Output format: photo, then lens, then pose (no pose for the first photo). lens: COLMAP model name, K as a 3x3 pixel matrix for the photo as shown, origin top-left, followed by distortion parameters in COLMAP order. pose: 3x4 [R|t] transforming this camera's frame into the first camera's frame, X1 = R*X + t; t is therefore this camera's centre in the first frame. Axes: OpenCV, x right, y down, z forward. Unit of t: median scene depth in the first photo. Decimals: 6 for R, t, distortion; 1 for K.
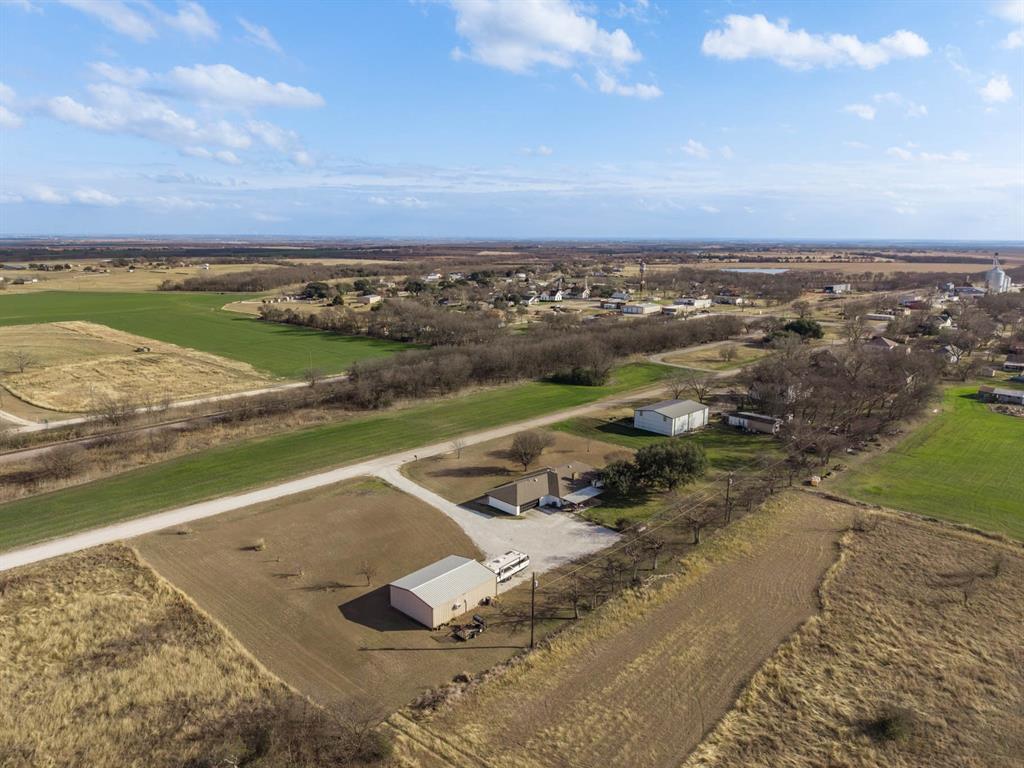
lens RADIAL K [[673.3, 0, 512.0], [0, 673.3, 384.0], [0, 0, 1]] dist [0.029911, -0.029756]
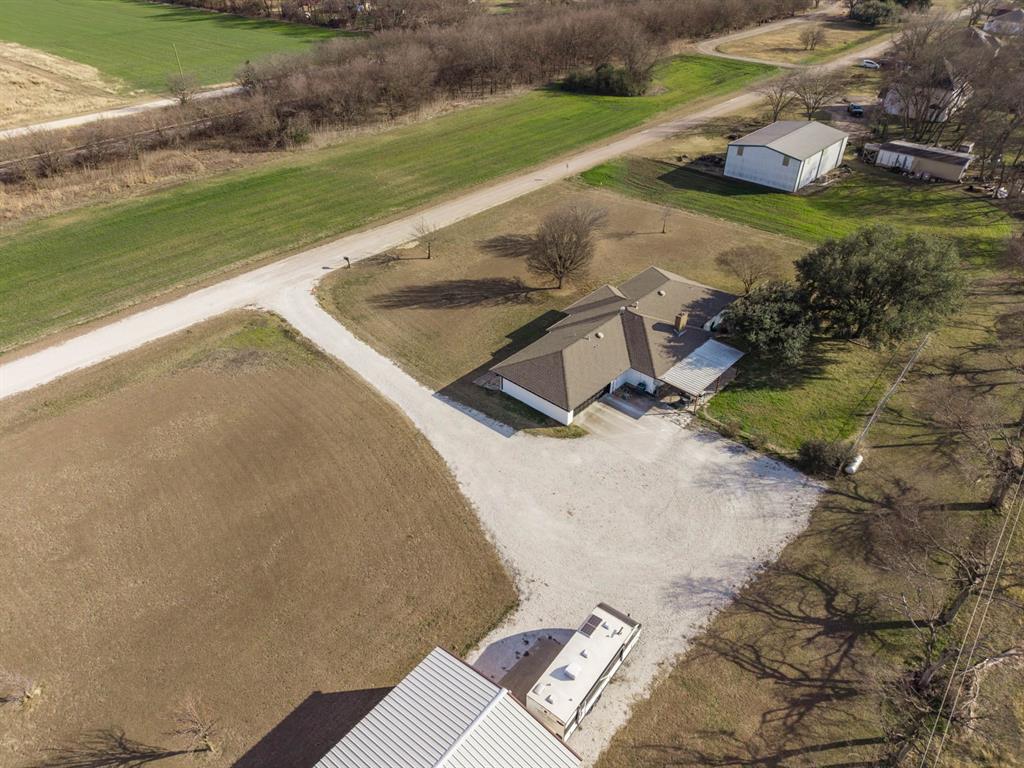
lens RADIAL K [[673.3, 0, 512.0], [0, 673.3, 384.0], [0, 0, 1]] dist [0.029911, -0.029756]
pose [[0.998692, -0.035884, 0.036421, -0.031684], [0.018138, 0.914655, 0.403828, -0.011343], [-0.047804, -0.402639, 0.914110, 0.404073]]
